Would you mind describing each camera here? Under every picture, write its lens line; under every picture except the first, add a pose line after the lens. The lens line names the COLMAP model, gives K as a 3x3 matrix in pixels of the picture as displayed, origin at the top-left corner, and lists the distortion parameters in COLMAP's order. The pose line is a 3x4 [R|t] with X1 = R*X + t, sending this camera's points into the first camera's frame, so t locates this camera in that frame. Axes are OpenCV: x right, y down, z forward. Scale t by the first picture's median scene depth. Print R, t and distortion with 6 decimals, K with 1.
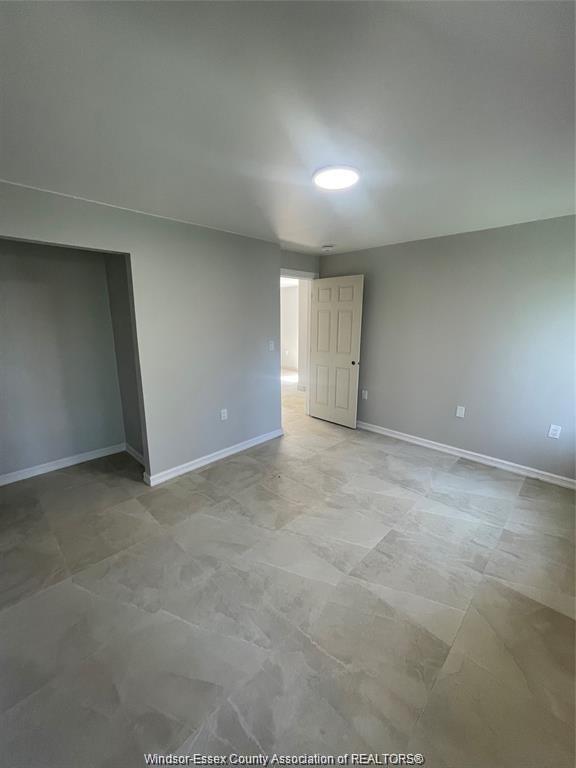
lens RADIAL K [[309.8, 0, 285.9], [0, 309.8, 384.5], [0, 0, 1]] dist [-0.000119, -0.000095]
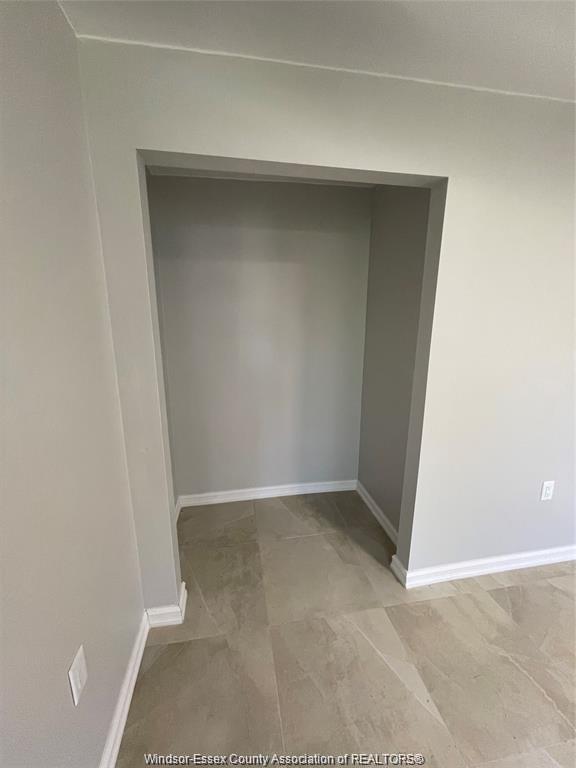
lens RADIAL K [[309.8, 0, 285.9], [0, 309.8, 384.5], [0, 0, 1]] dist [-0.000119, -0.000095]
pose [[0.814994, 0.124356, -0.565968, -0.346651], [-0.125403, 0.991406, 0.037254, -0.052307], [0.565737, 0.040613, 0.823585, 0.380282]]
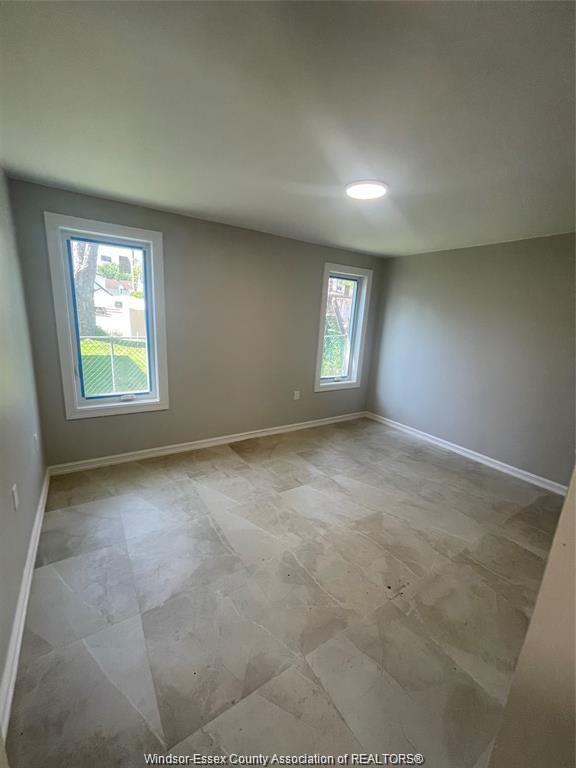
lens RADIAL K [[309.8, 0, 285.9], [0, 309.8, 384.5], [0, 0, 1]] dist [-0.000119, -0.000095]
pose [[-0.974177, -0.102305, 0.201277, 0.101515], [-0.006631, 0.904034, 0.427408, -0.339352], [-0.225687, 0.415037, -0.881368, 1.558178]]
